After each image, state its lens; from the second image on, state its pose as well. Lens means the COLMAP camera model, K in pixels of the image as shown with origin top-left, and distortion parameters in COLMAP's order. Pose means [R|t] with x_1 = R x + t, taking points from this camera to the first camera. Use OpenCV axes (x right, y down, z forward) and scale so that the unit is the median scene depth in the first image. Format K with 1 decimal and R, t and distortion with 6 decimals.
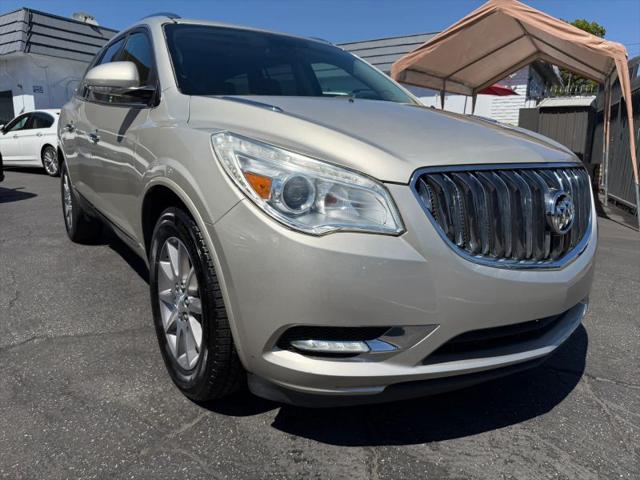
lens RADIAL K [[452.8, 0, 315.5], [0, 452.8, 239.2], [0, 0, 1]] dist [0.013098, -0.016247]
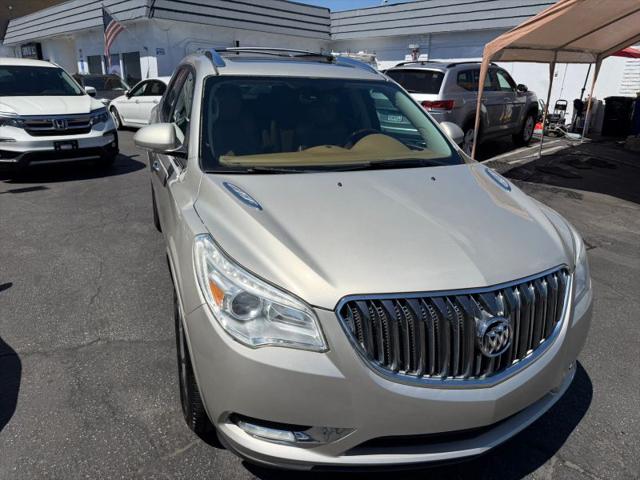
lens RADIAL K [[452.8, 0, 320.5], [0, 452.8, 234.7], [0, 0, 1]] dist [0.013098, -0.016247]
pose [[0.972369, 0.084567, -0.217593, 0.250525], [-0.061515, 0.991957, 0.110623, -0.271004], [0.225198, -0.094181, 0.969750, -0.065141]]
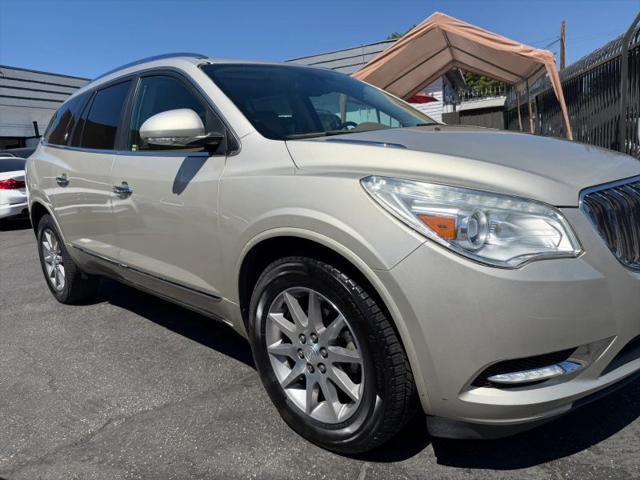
lens RADIAL K [[452.8, 0, 314.4], [0, 452.8, 239.5], [0, 0, 1]] dist [0.013098, -0.016247]
pose [[0.977363, -0.131400, 0.165819, -0.355363], [0.136945, 0.990325, -0.022413, -0.066408], [-0.161270, 0.044614, 0.985901, 0.038717]]
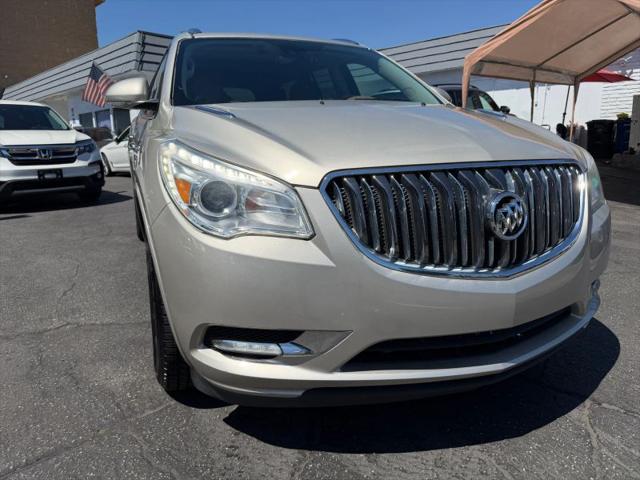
lens RADIAL K [[452.8, 0, 315.3], [0, 452.8, 237.9], [0, 0, 1]] dist [0.013098, -0.016247]
pose [[0.975286, 0.012135, -0.220612, 0.258249], [-0.012897, 0.999915, -0.002015, -0.006012], [0.220568, 0.004810, 0.975360, 0.021829]]
